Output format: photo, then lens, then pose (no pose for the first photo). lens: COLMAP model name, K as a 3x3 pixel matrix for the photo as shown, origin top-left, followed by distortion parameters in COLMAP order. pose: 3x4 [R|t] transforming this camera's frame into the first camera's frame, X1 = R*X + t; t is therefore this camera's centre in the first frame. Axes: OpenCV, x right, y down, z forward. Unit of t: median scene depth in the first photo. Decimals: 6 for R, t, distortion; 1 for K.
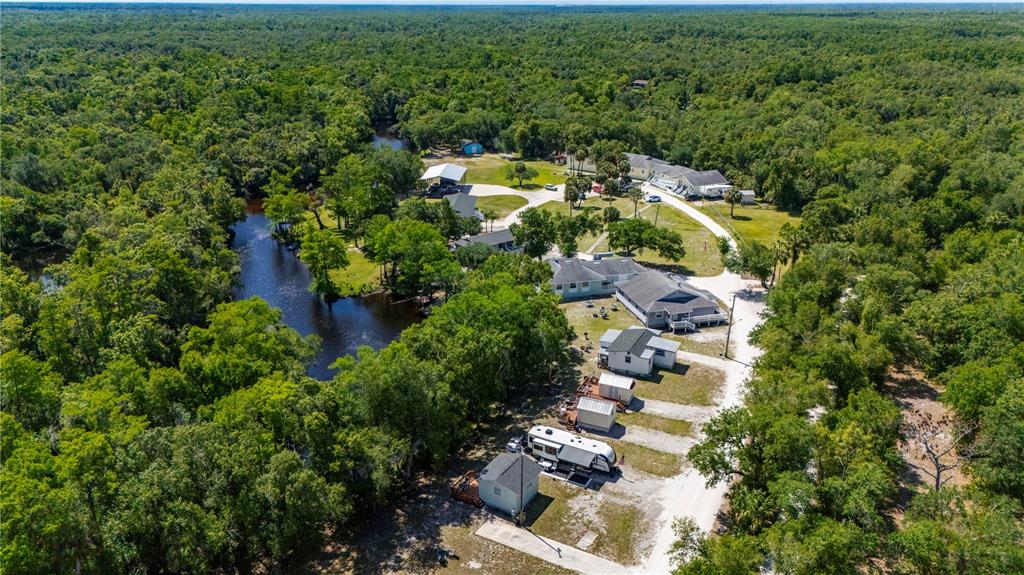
lens RADIAL K [[764.2, 0, 516.3], [0, 764.2, 287.1], [0, 0, 1]] dist [0.071958, -0.059618]
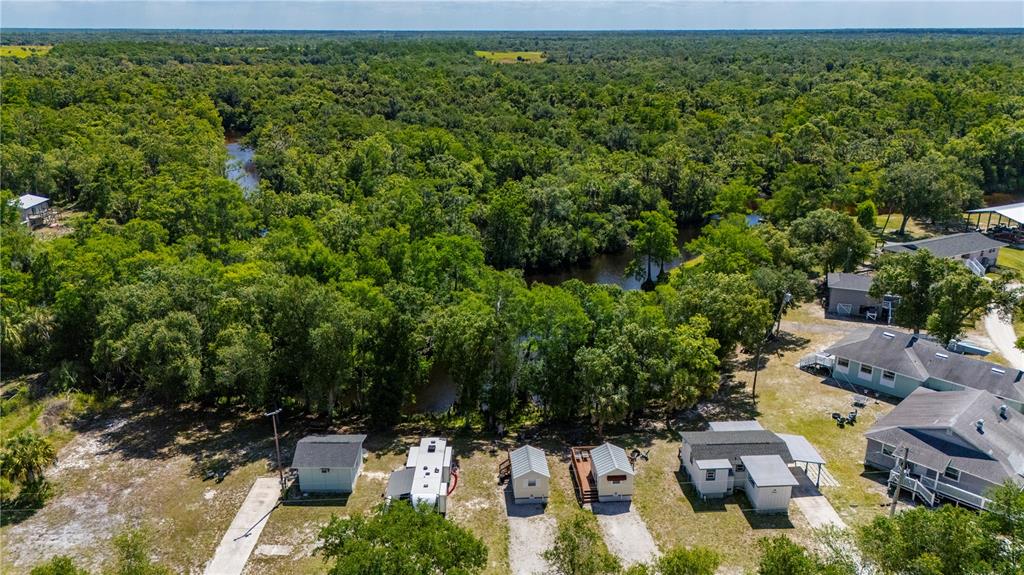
lens RADIAL K [[764.2, 0, 505.0], [0, 764.2, 287.4], [0, 0, 1]] dist [0.071958, -0.059618]
pose [[0.477221, 0.279172, -0.833260, 0.489585], [-0.305469, 0.941768, 0.140579, -0.070364], [0.823983, 0.187448, 0.534710, 0.437776]]
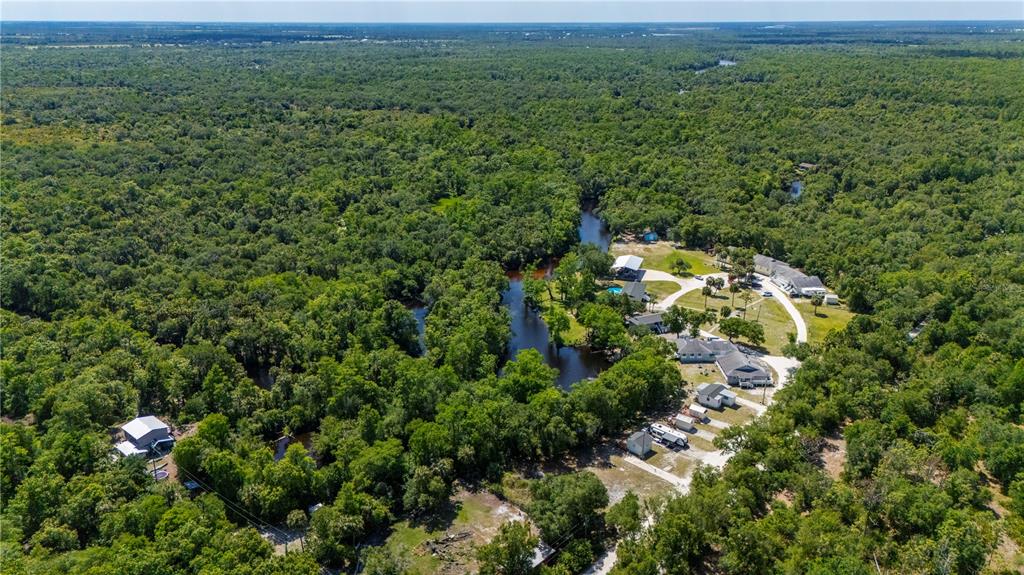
lens RADIAL K [[764.2, 0, 507.6], [0, 764.2, 293.0], [0, 0, 1]] dist [0.071958, -0.059618]
pose [[0.966246, 0.089215, -0.241681, 0.087002], [-0.091245, 0.995825, 0.002804, -0.124292], [0.240922, 0.019343, 0.970352, -0.968675]]
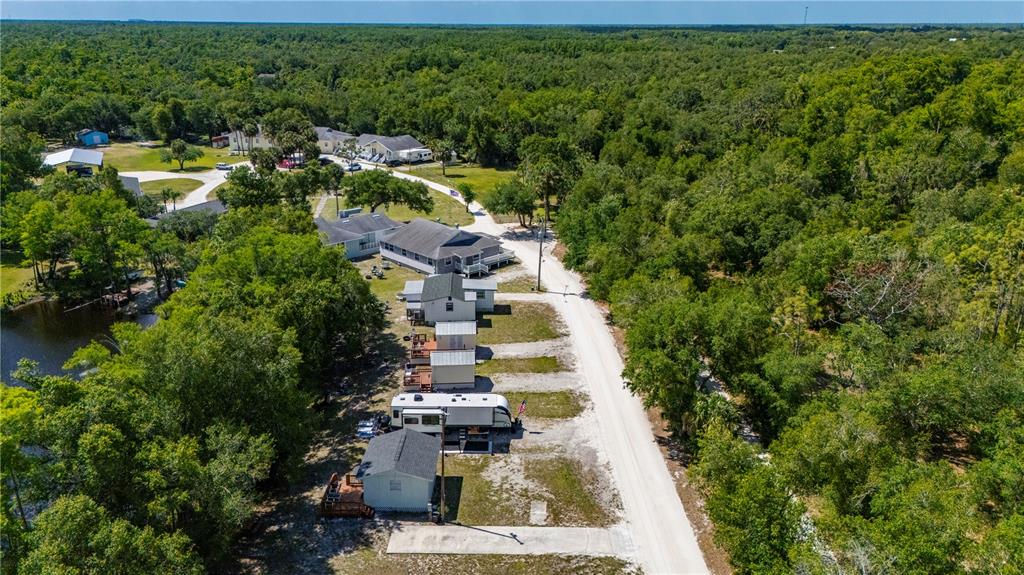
lens RADIAL K [[764.2, 0, 506.7], [0, 764.2, 288.7], [0, 0, 1]] dist [0.071958, -0.059618]
pose [[0.881590, -0.152108, 0.446835, -0.140030], [0.161226, 0.986757, 0.017811, 0.061445], [-0.443627, 0.056340, 0.894439, 0.211841]]
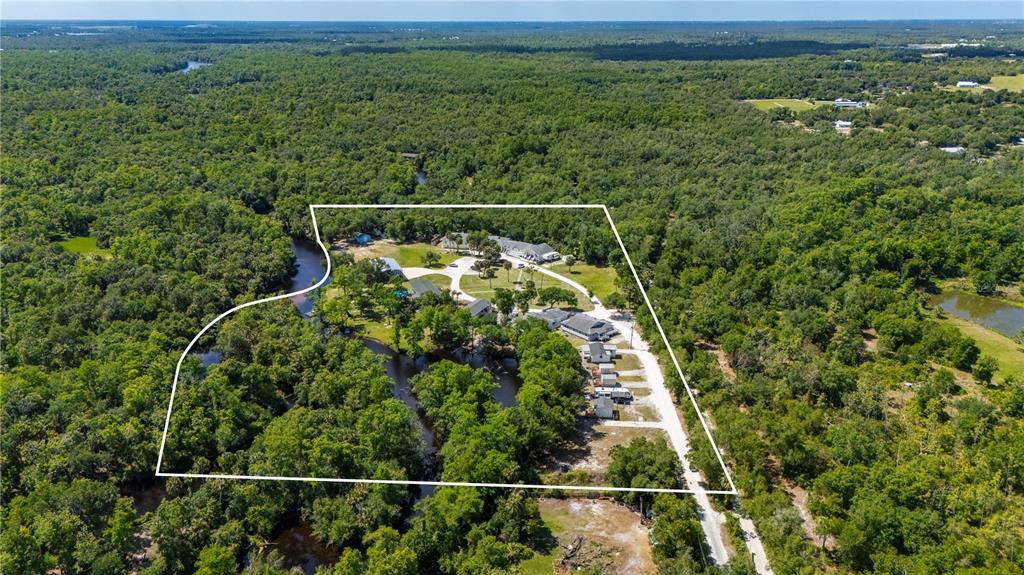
lens RADIAL K [[764.2, 0, 514.2], [0, 764.2, 287.2], [0, 0, 1]] dist [0.071958, -0.059618]
pose [[0.902676, -0.143547, 0.405674, -0.861667], [0.149385, 0.988626, 0.017423, -0.165764], [-0.403560, 0.044874, 0.913852, -0.870430]]
